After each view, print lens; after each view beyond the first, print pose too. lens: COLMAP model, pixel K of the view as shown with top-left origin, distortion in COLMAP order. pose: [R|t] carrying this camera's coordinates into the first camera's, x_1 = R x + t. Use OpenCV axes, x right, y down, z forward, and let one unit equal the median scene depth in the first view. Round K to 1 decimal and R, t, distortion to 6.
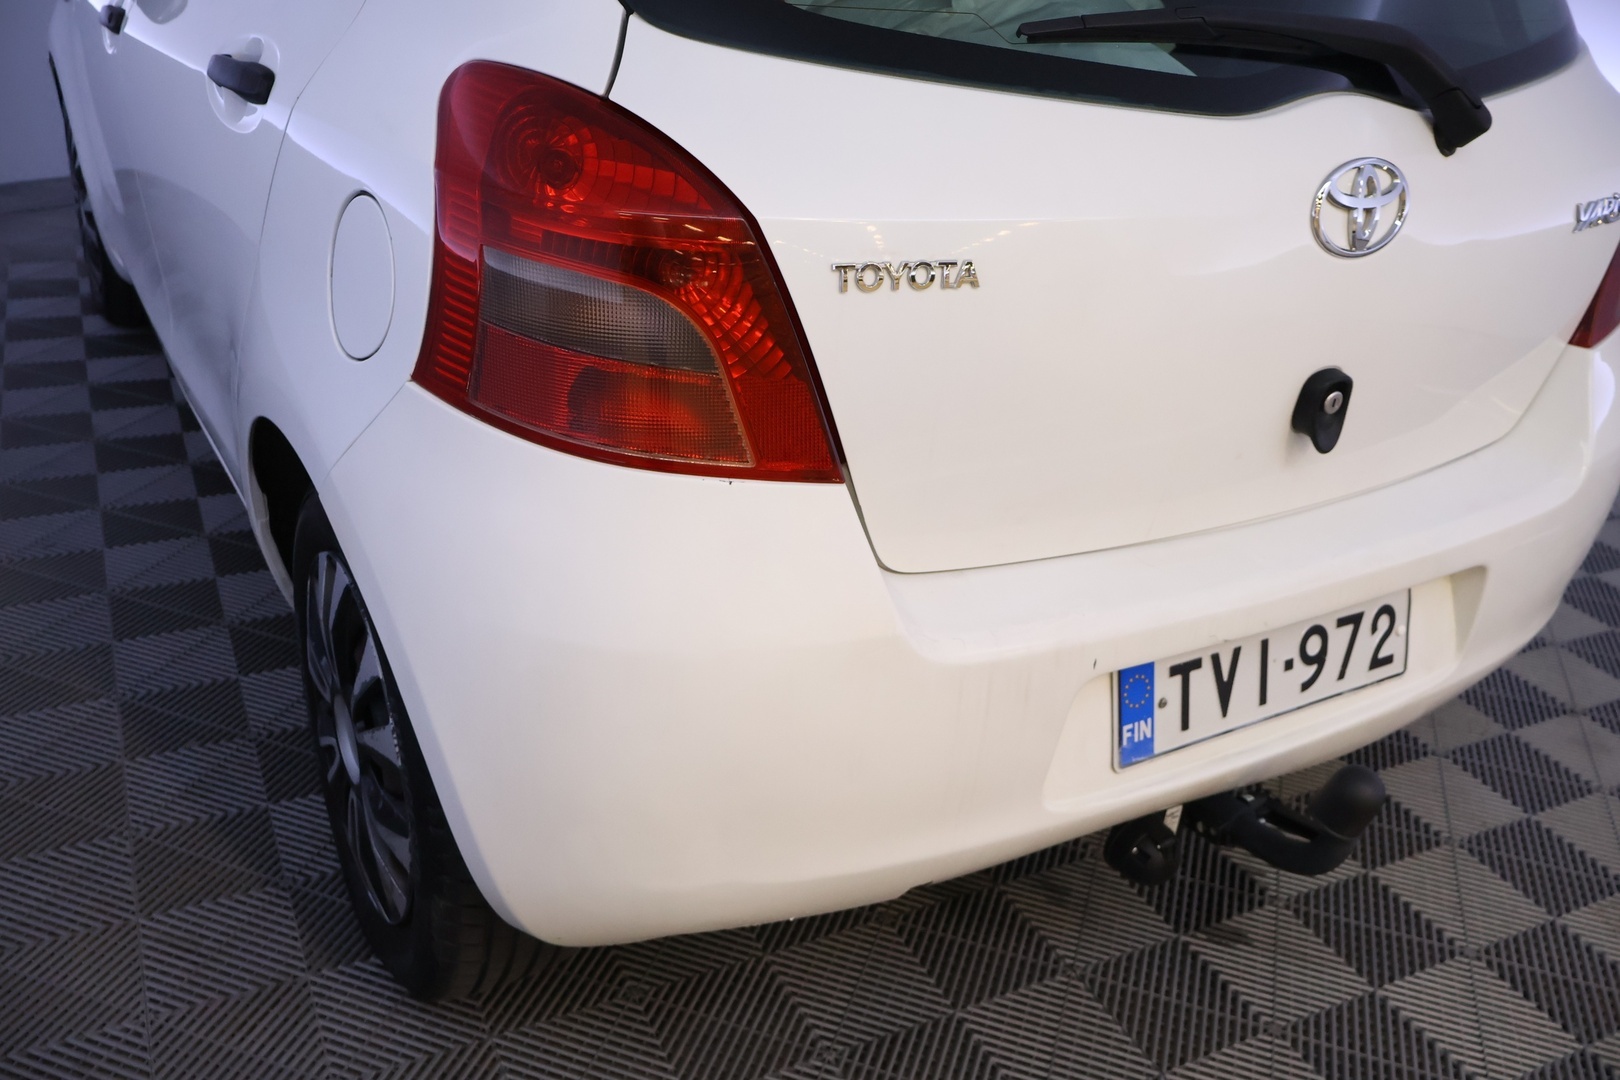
lens RADIAL K [[1361.8, 0, 810.0], [0, 1361.8, 540.0], [0, 0, 1]] dist [-0.001344, 0.004417]
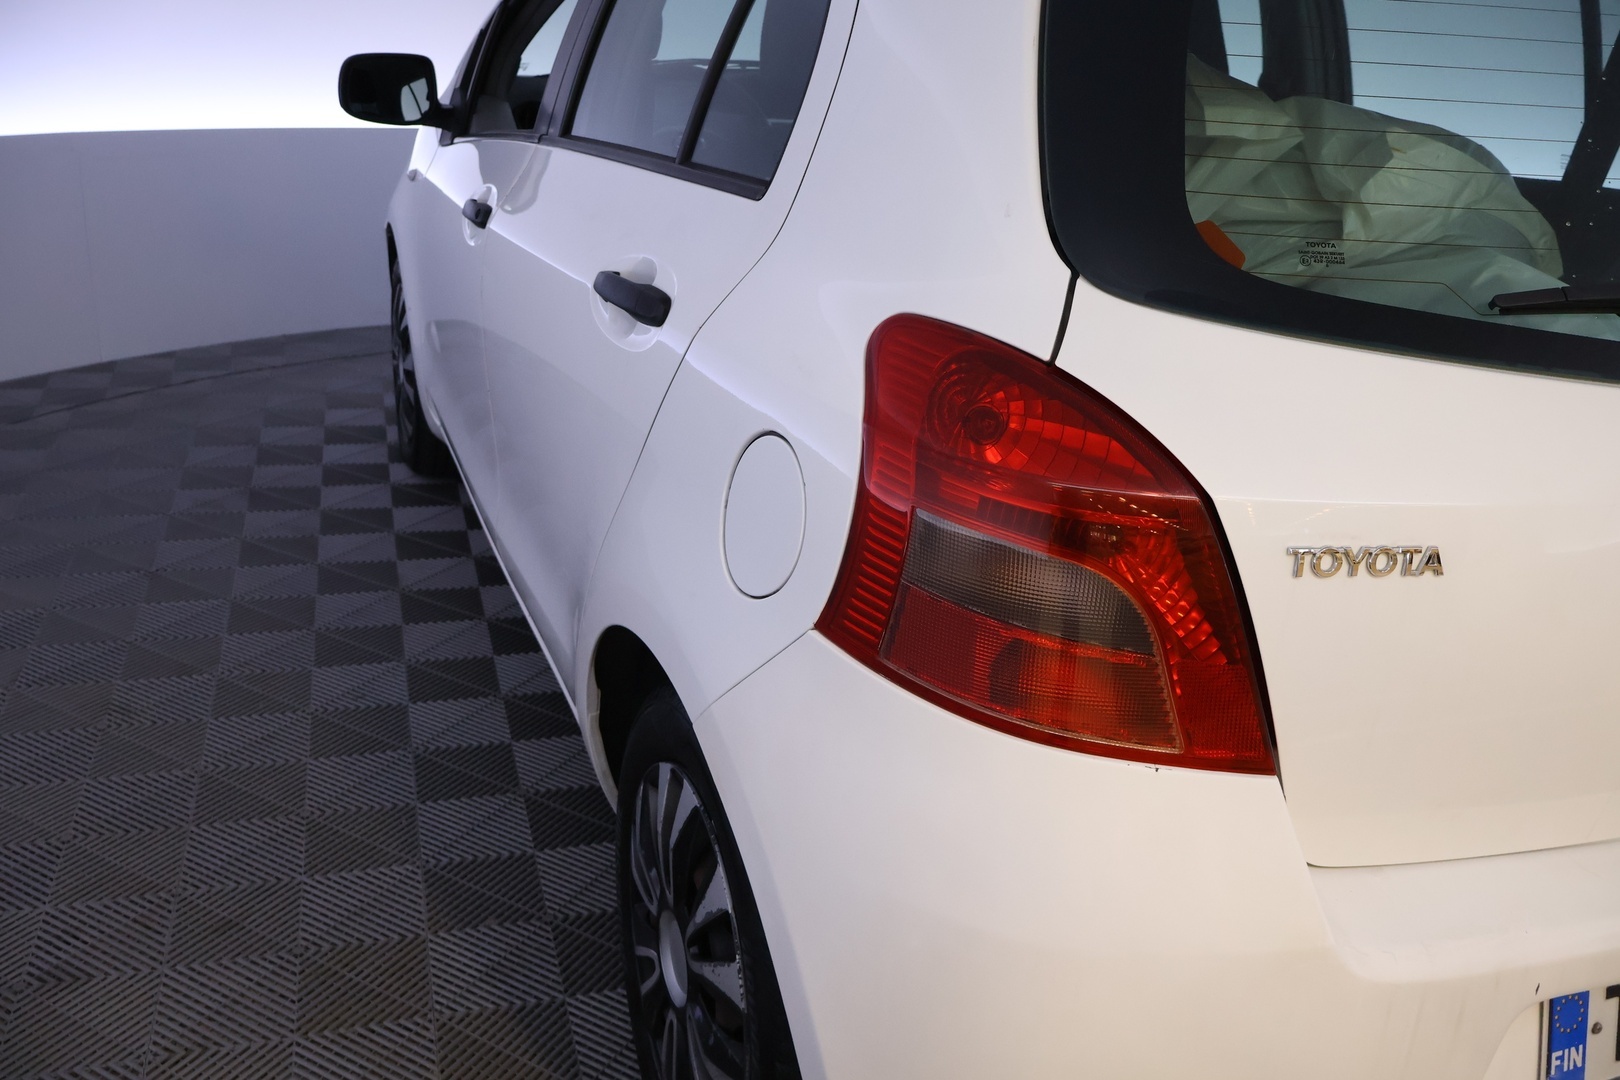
lens RADIAL K [[1361.8, 0, 810.0], [0, 1361.8, 540.0], [0, 0, 1]] dist [-0.001344, 0.004417]
pose [[0.987136, 0.056782, -0.149458, -0.098565], [-0.071516, 0.992893, -0.095126, -0.056045], [0.142994, 0.104591, 0.984182, 0.020717]]
